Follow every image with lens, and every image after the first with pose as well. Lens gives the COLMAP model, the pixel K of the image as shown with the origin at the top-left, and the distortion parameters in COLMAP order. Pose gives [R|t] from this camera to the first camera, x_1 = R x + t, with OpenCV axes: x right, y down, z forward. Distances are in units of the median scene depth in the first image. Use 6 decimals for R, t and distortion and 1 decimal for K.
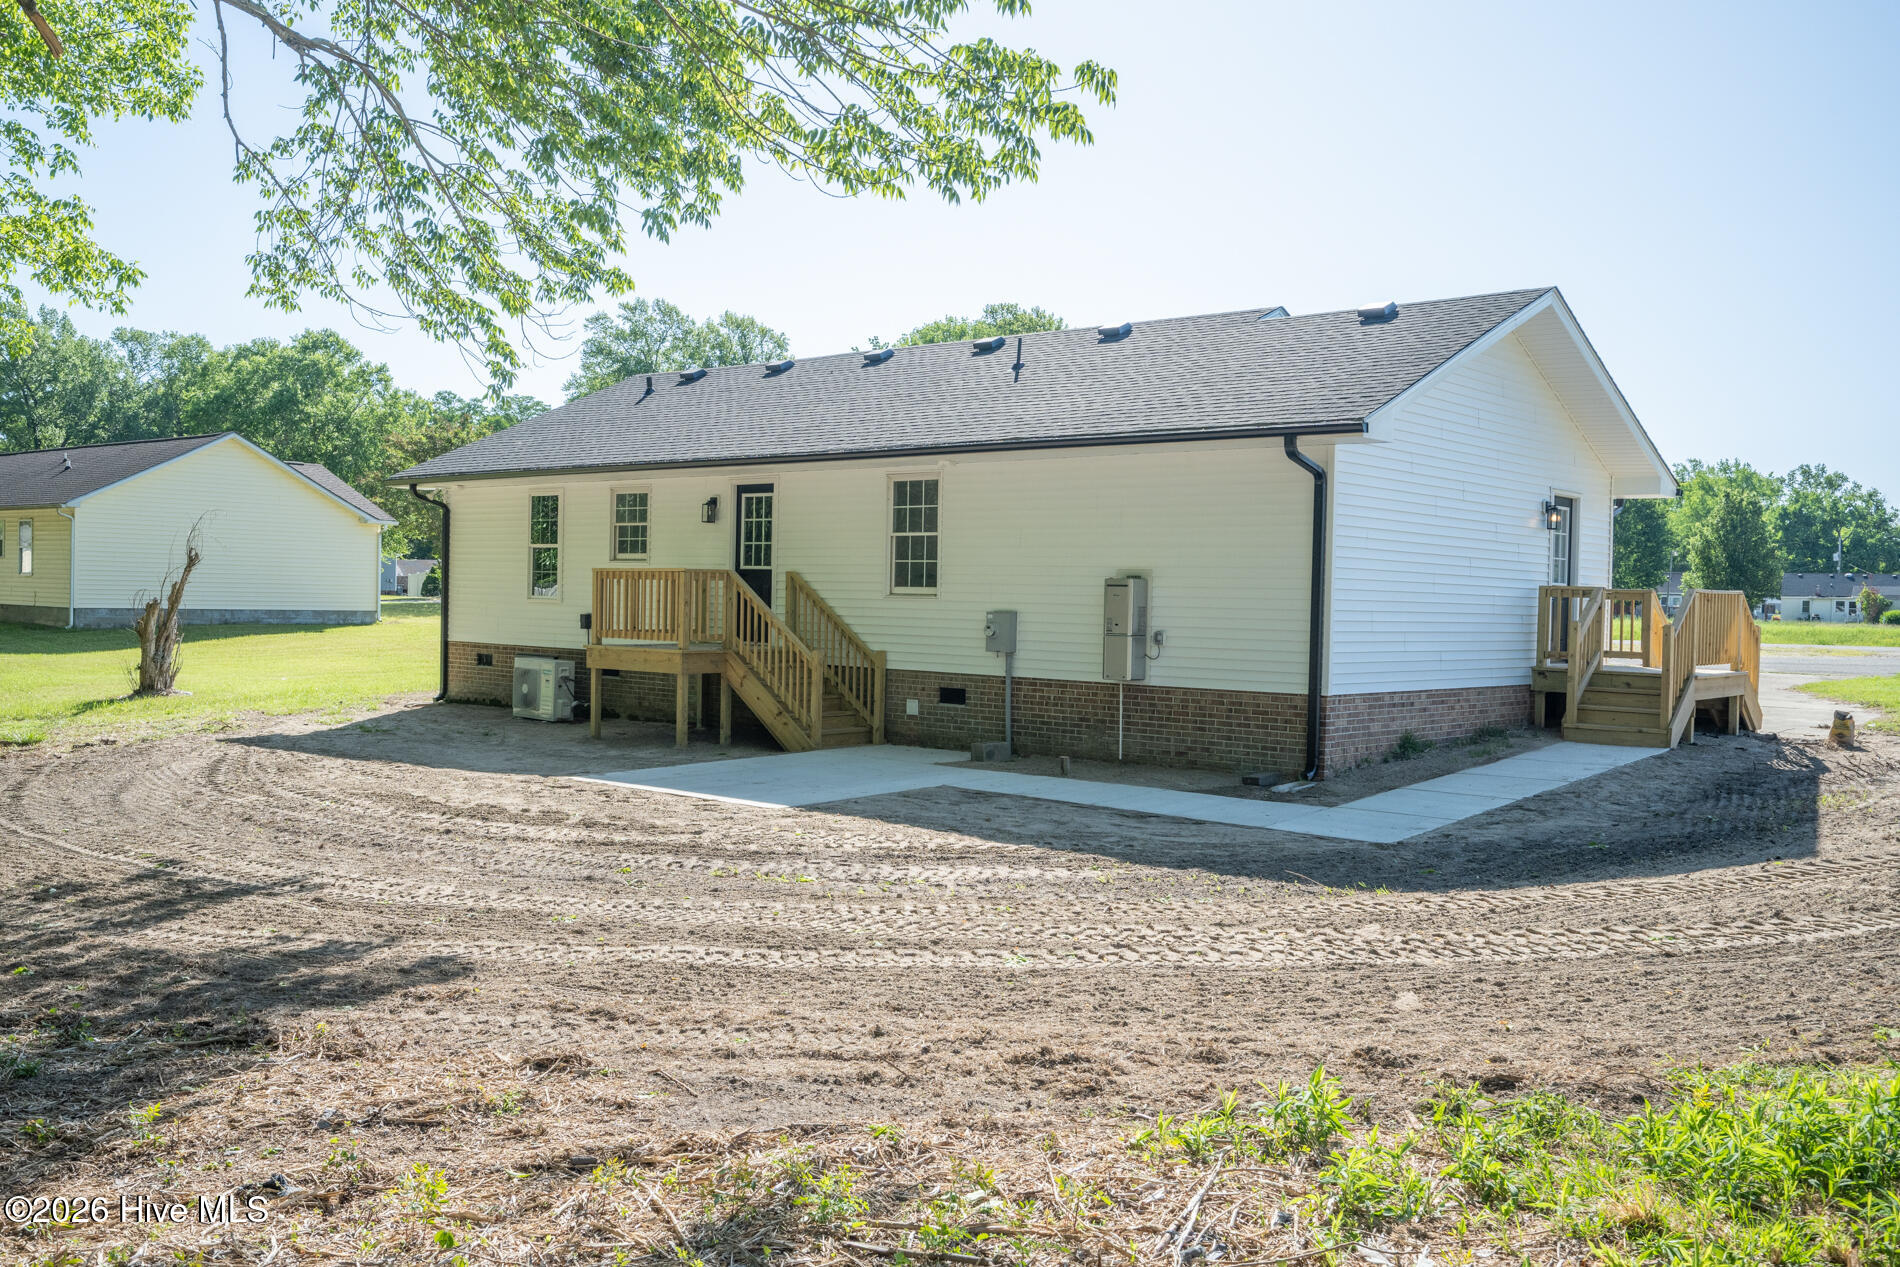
lens RADIAL K [[1604.0, 0, 955.4], [0, 1604.0, 647.1], [0, 0, 1]] dist [-0.000917, -0.014232]
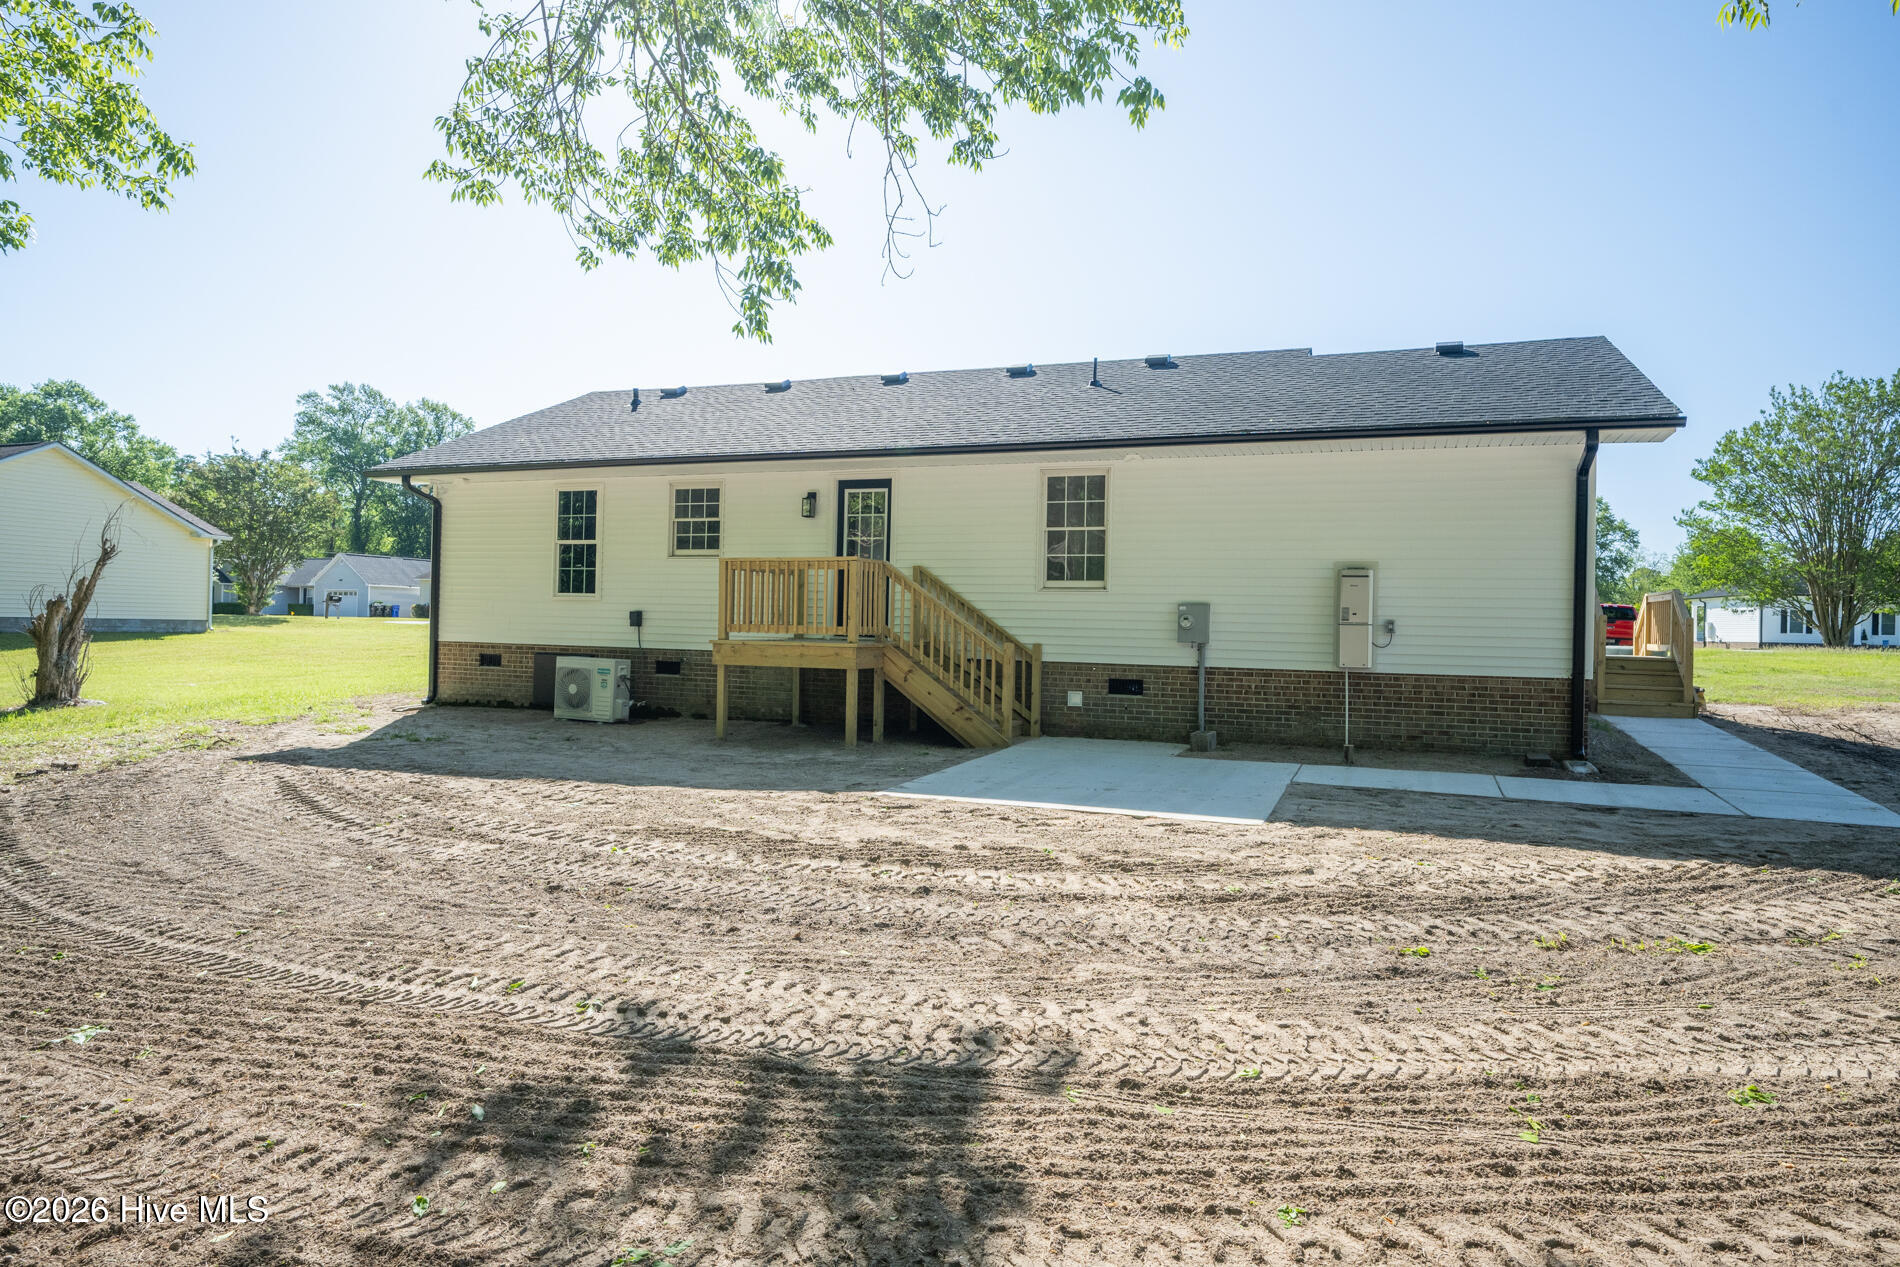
lens RADIAL K [[1081.4, 0, 964.6], [0, 1081.4, 613.5], [0, 0, 1]] dist [-0.002404, -0.000227]
pose [[0.939961, 0.003726, 0.341262, -0.321852], [0.008928, 0.999330, -0.035502, 0.007063], [-0.341166, 0.036417, 0.939298, 0.376677]]
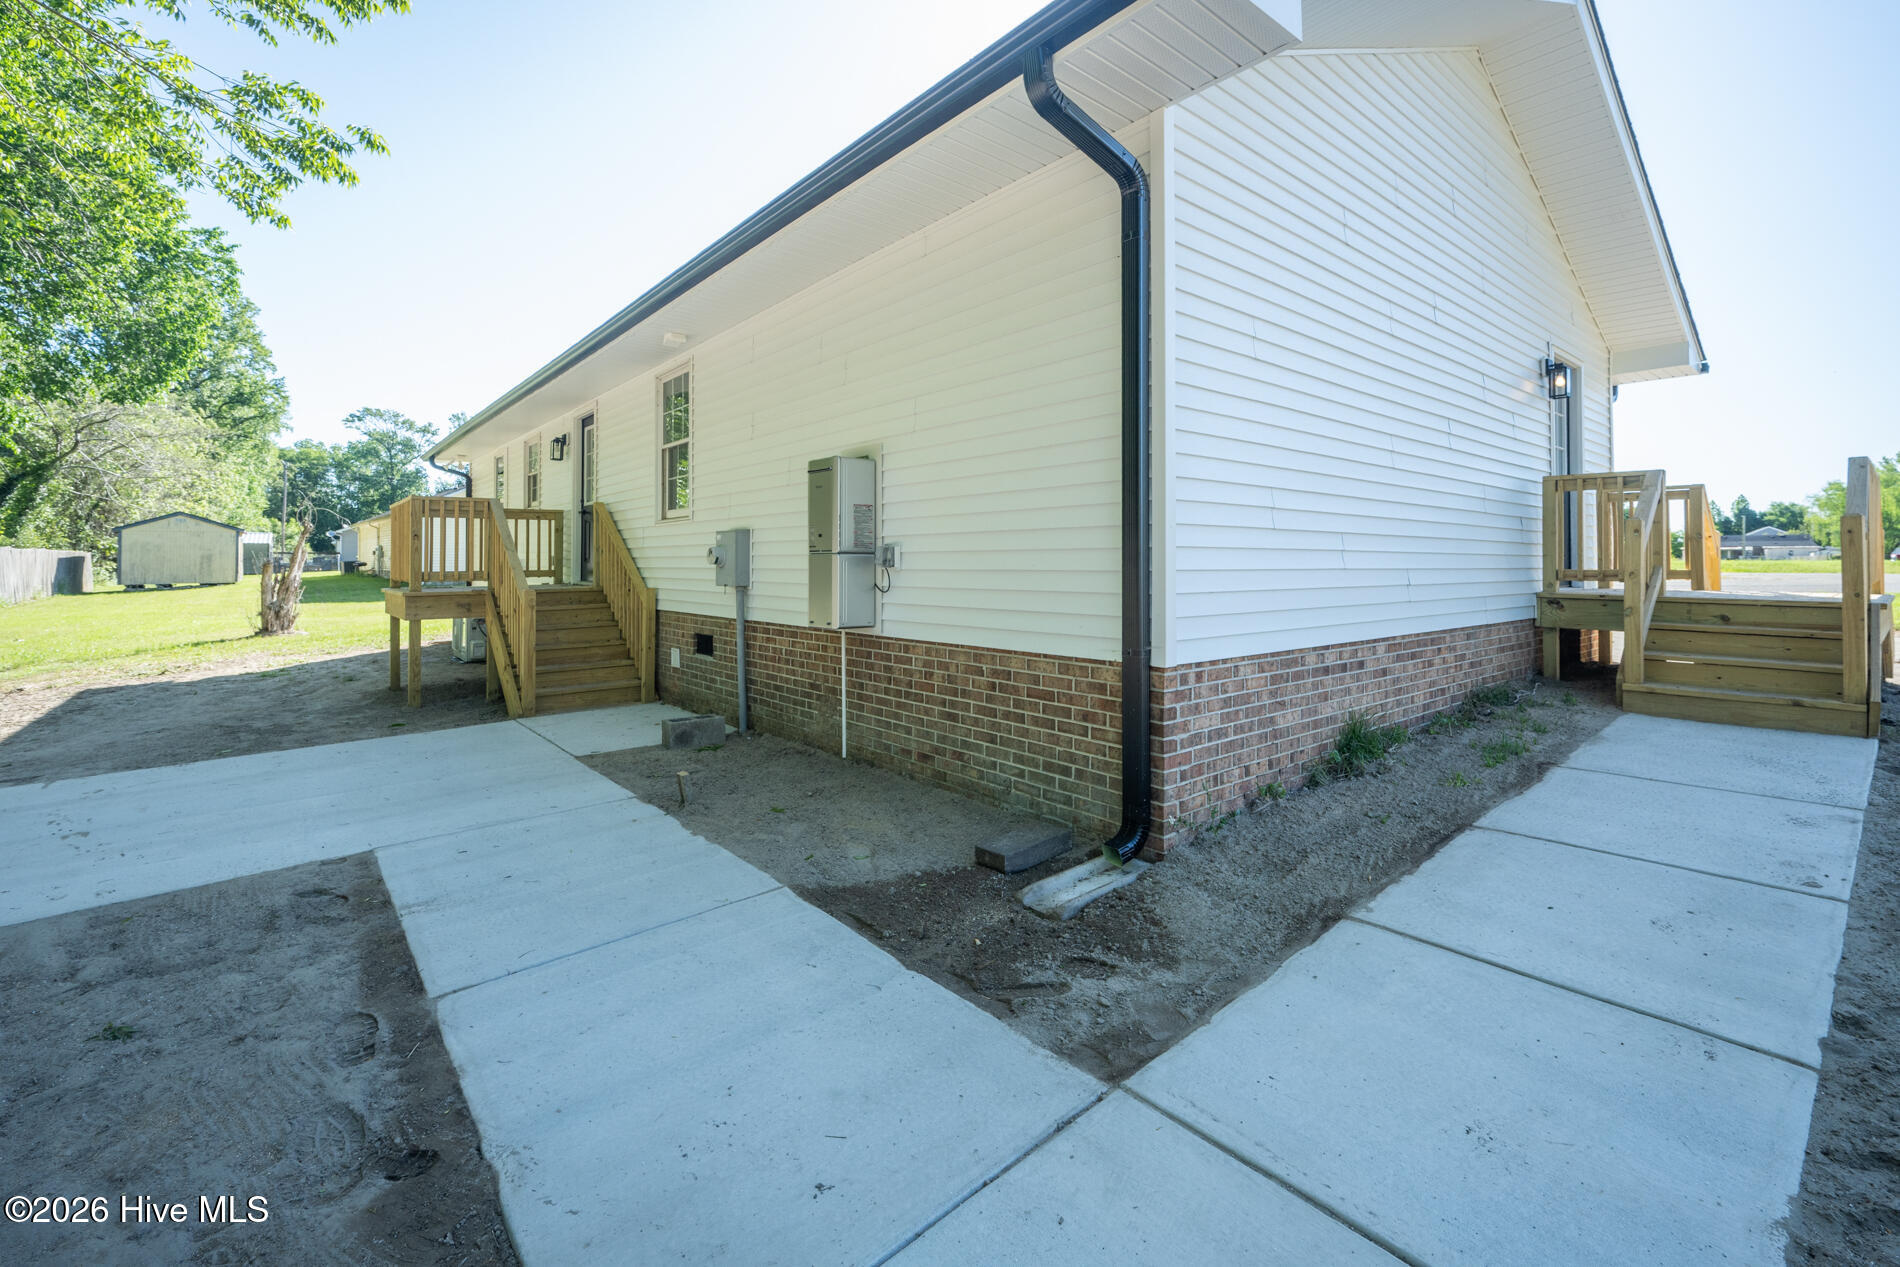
lens RADIAL K [[824.9, 0, 908.7], [0, 824.9, 559.9], [0, 0, 1]] dist [-0.003998, -0.000081]
pose [[0.980084, -0.025917, -0.196884, 0.167423], [0.018870, 0.999115, -0.037586, 0.006339], [0.197684, 0.033122, 0.979706, 0.611314]]
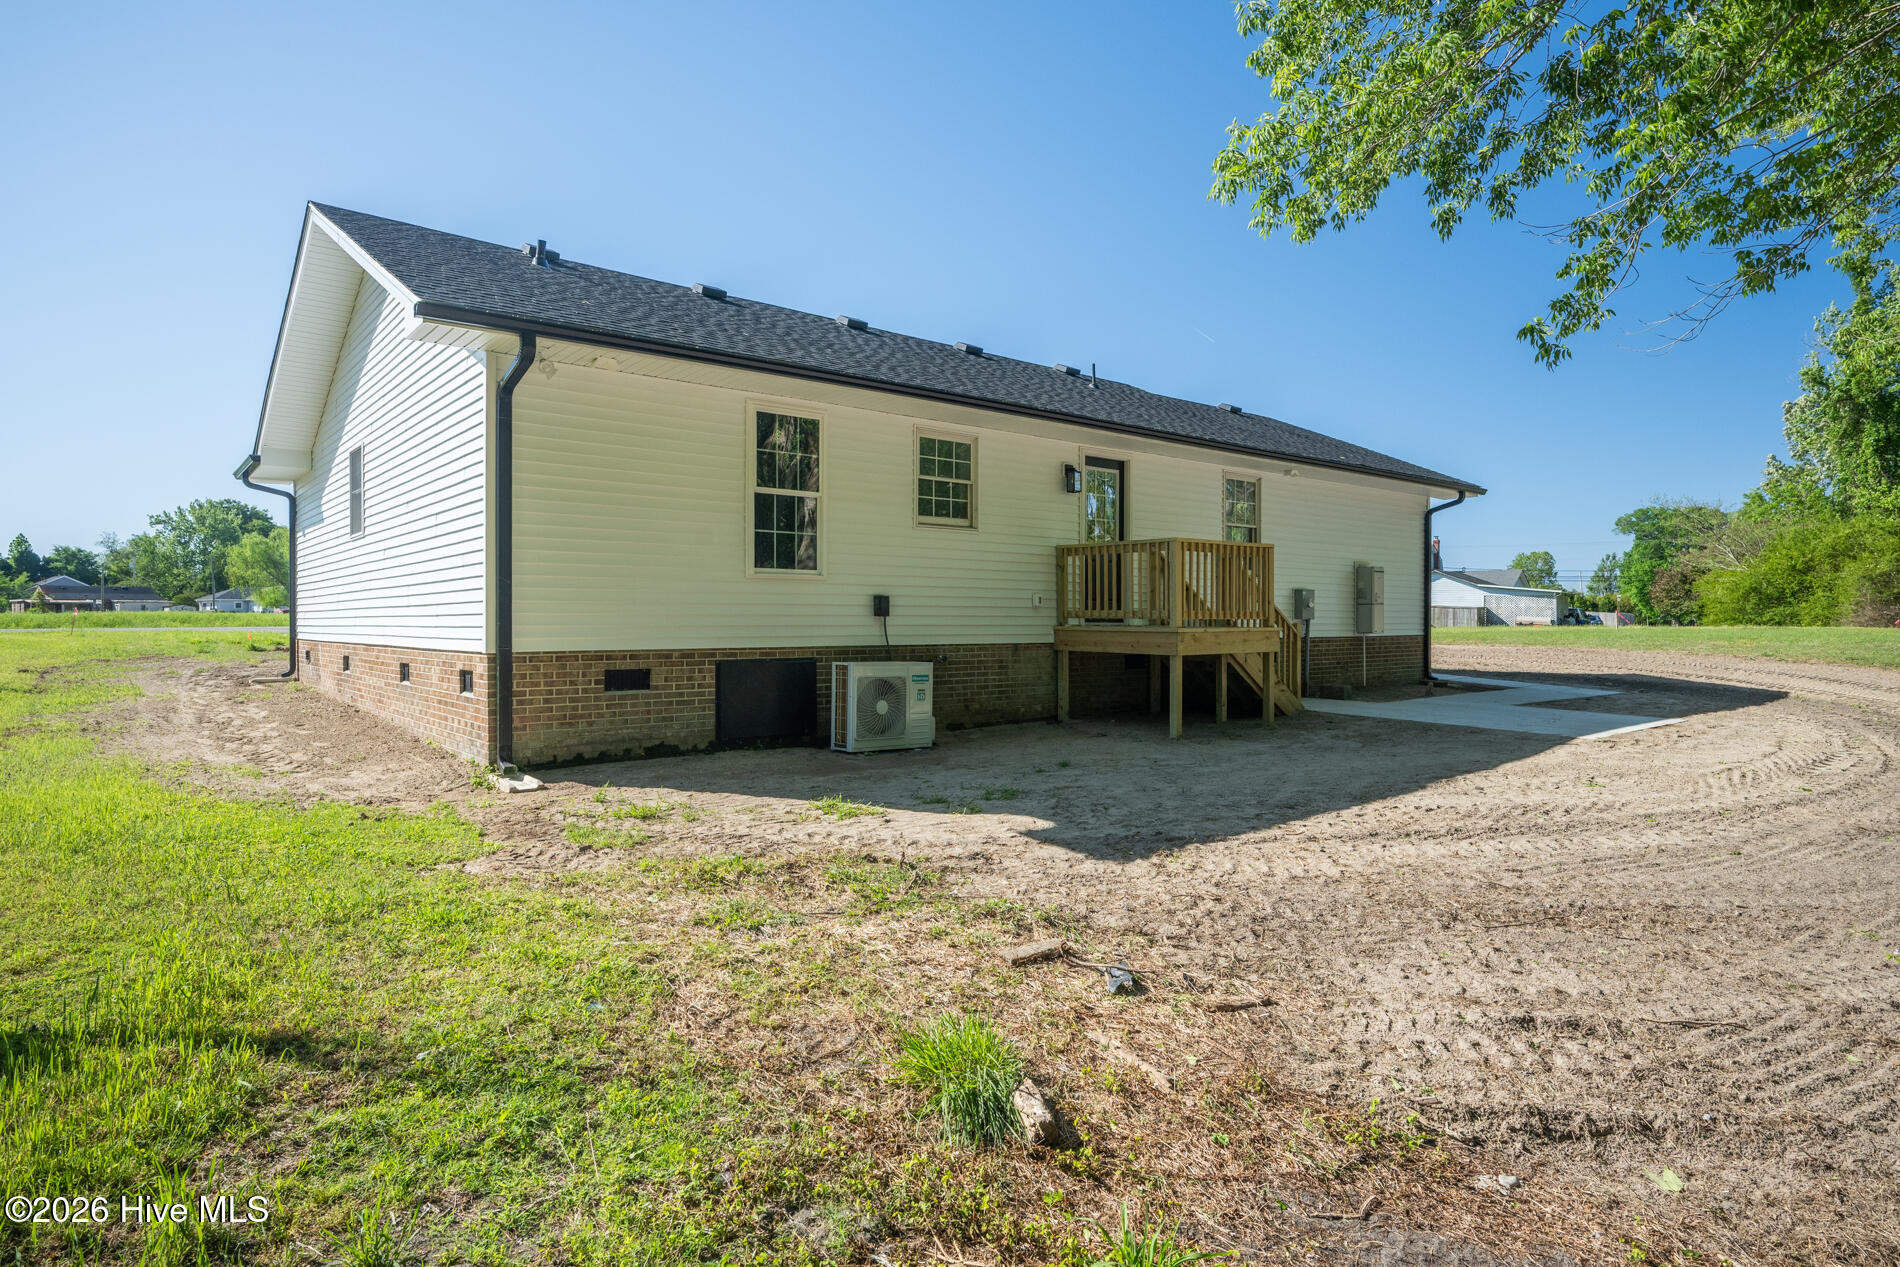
lens RADIAL K [[1018.5, 0, 902.8], [0, 1018.5, 616.3], [0, 0, 1]] dist [-0.002777, -0.000406]
pose [[0.200768, -0.021049, 0.979413, -0.813435], [0.032189, 0.999371, 0.014880, -0.021685], [-0.979110, 0.028539, 0.201319, 1.083519]]
